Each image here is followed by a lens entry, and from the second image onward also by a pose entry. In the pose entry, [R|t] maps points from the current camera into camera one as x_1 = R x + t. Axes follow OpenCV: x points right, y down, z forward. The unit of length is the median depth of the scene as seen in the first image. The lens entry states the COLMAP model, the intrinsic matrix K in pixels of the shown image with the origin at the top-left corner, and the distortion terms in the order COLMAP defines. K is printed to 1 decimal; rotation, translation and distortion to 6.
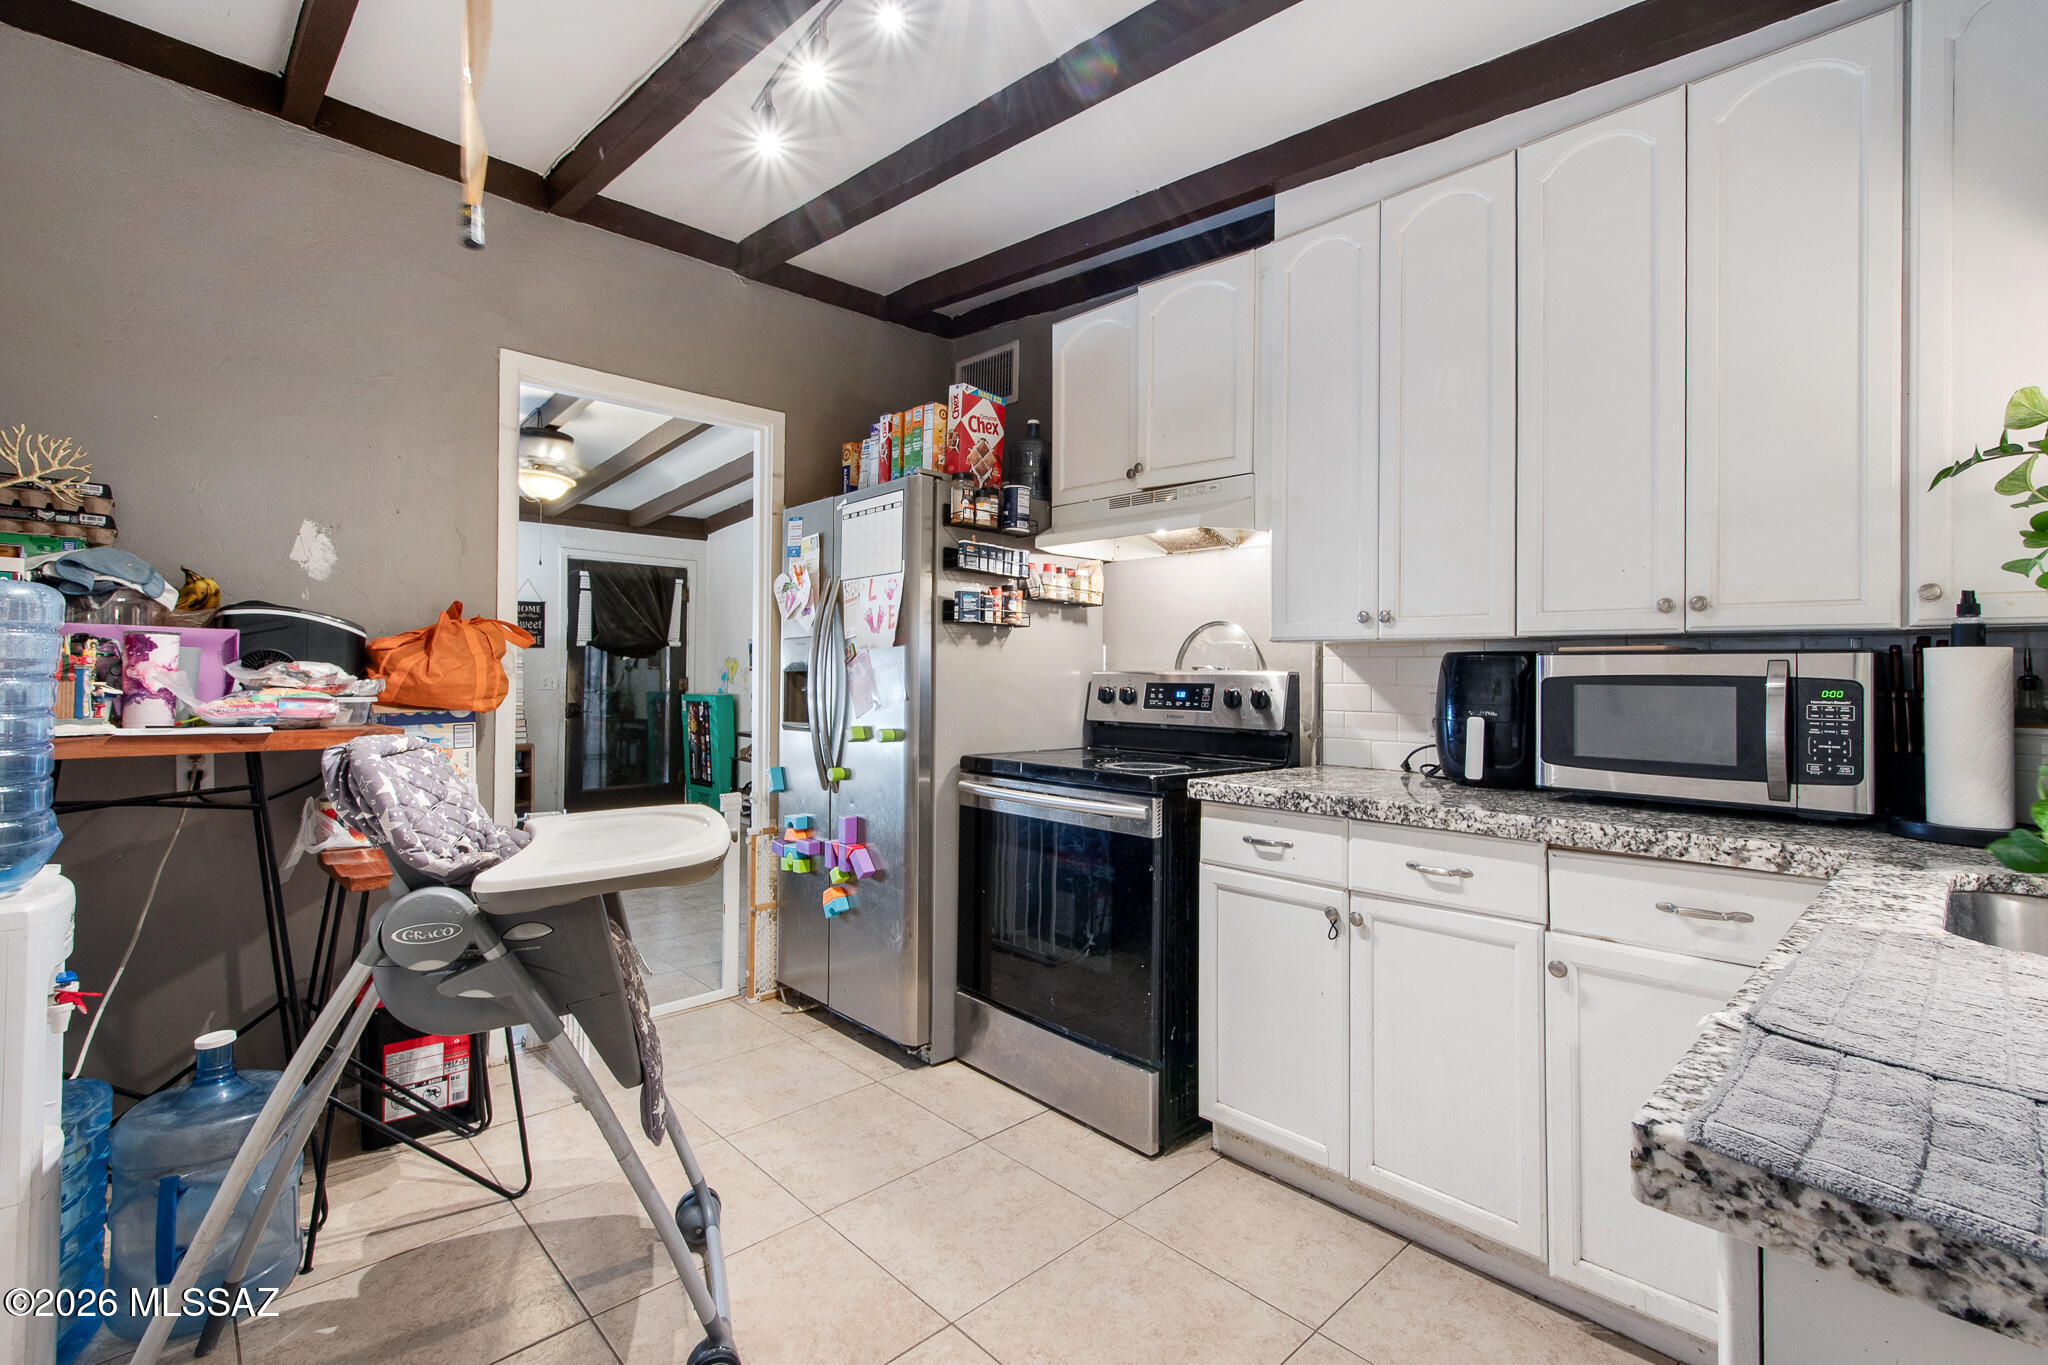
lens RADIAL K [[905.6, 0, 1029.7], [0, 905.6, 666.2], [0, 0, 1]] dist [0.009252, -0.000949]
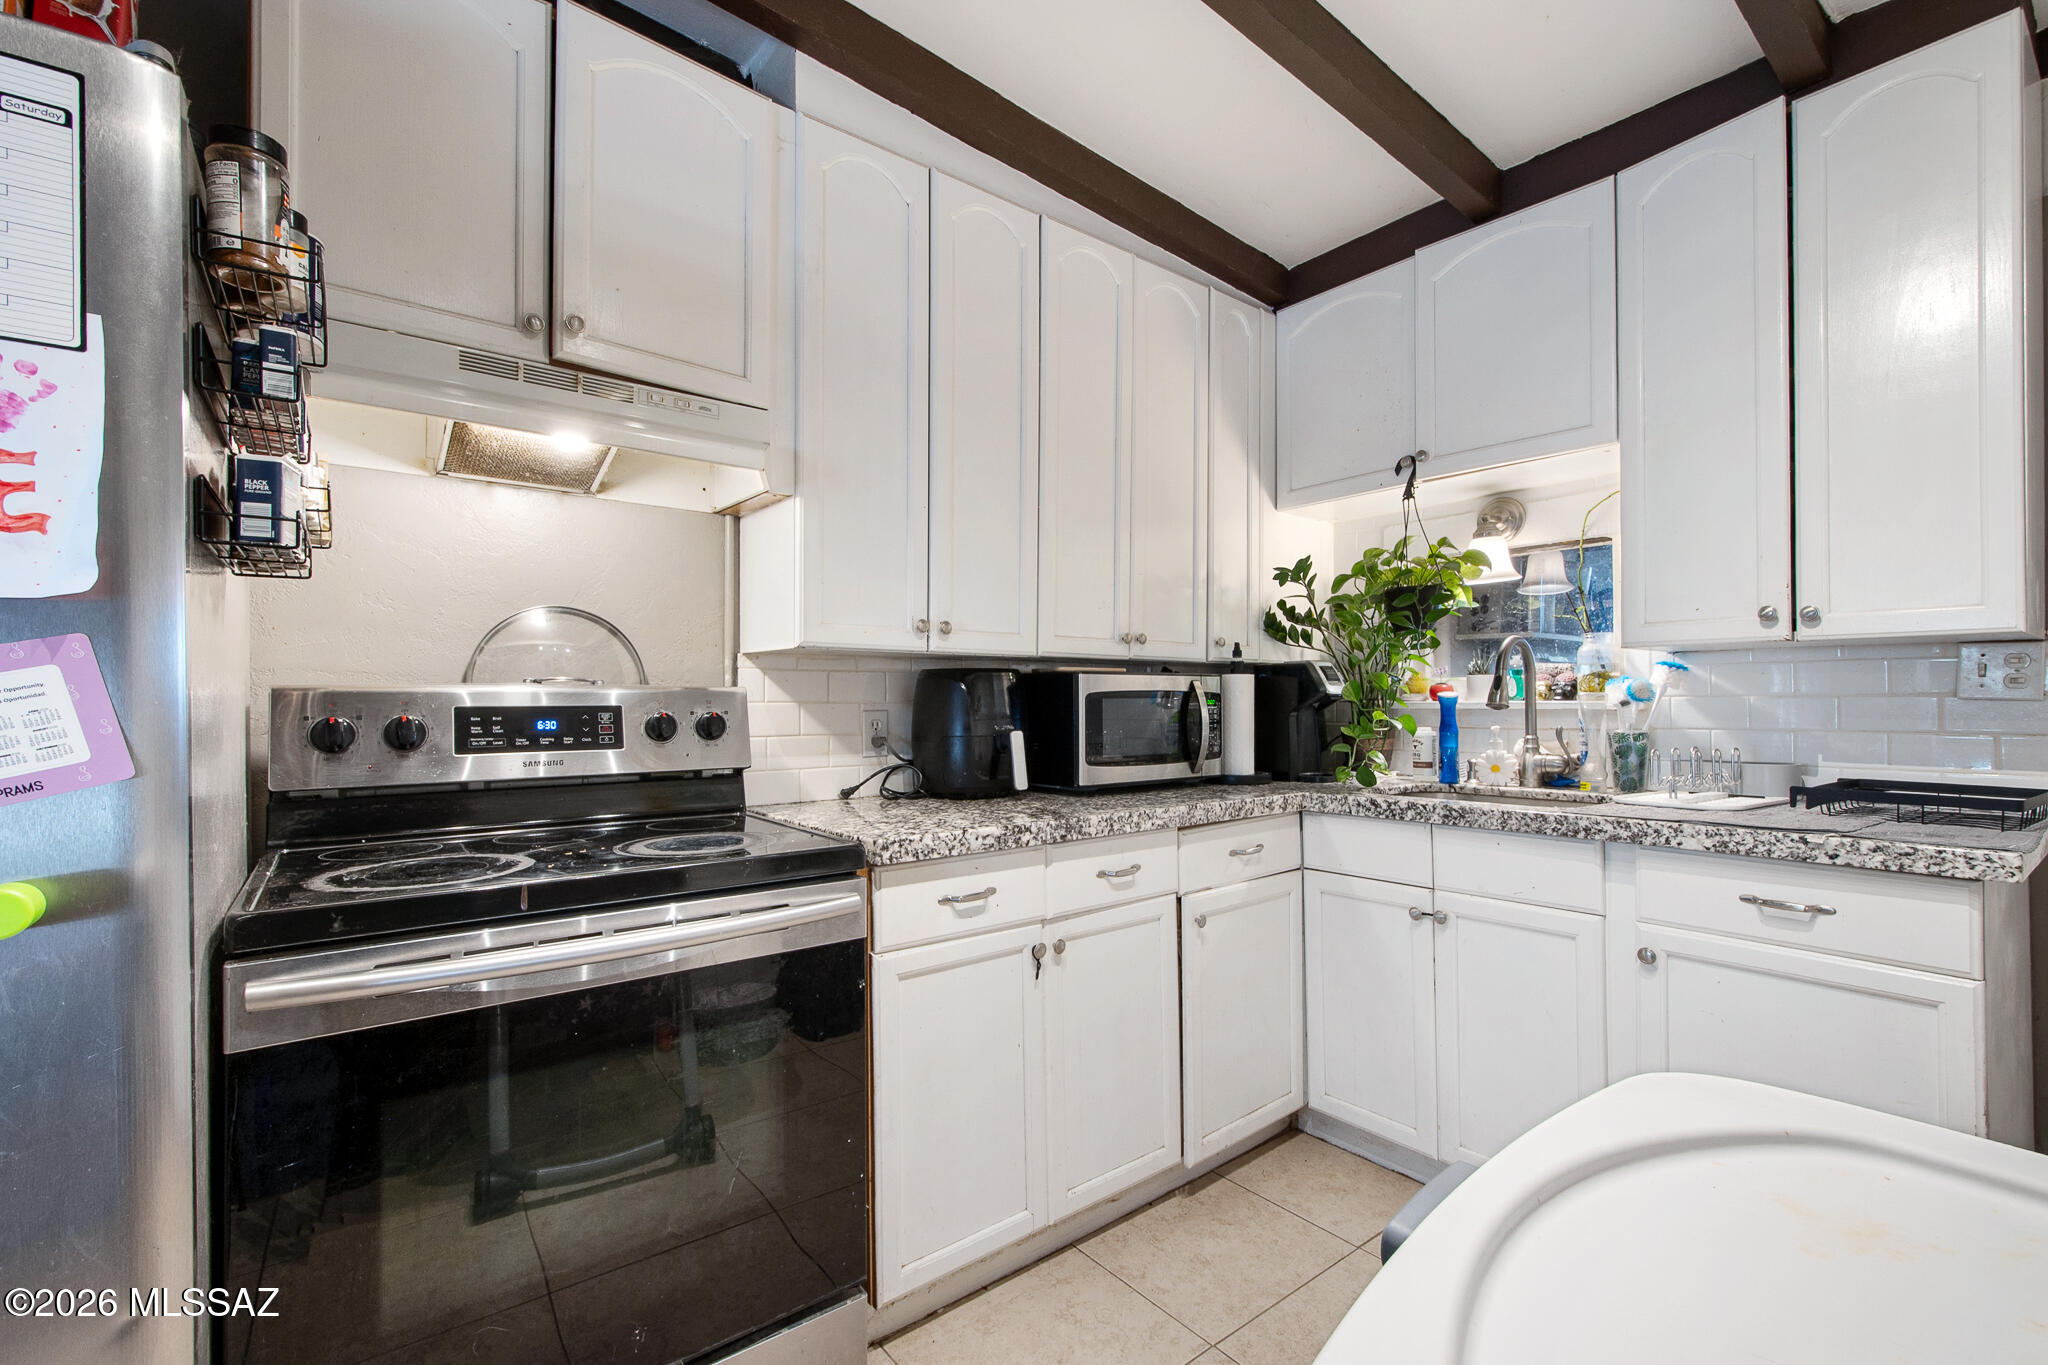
lens RADIAL K [[905.6, 0, 1034.1], [0, 905.6, 696.8], [0, 0, 1]] dist [0.009252, -0.000949]
pose [[0.093203, -0.007655, 0.995618, -0.585685], [-0.007028, 0.999940, 0.008346, 0.008110], [-0.995622, -0.007775, 0.093143, 0.933345]]
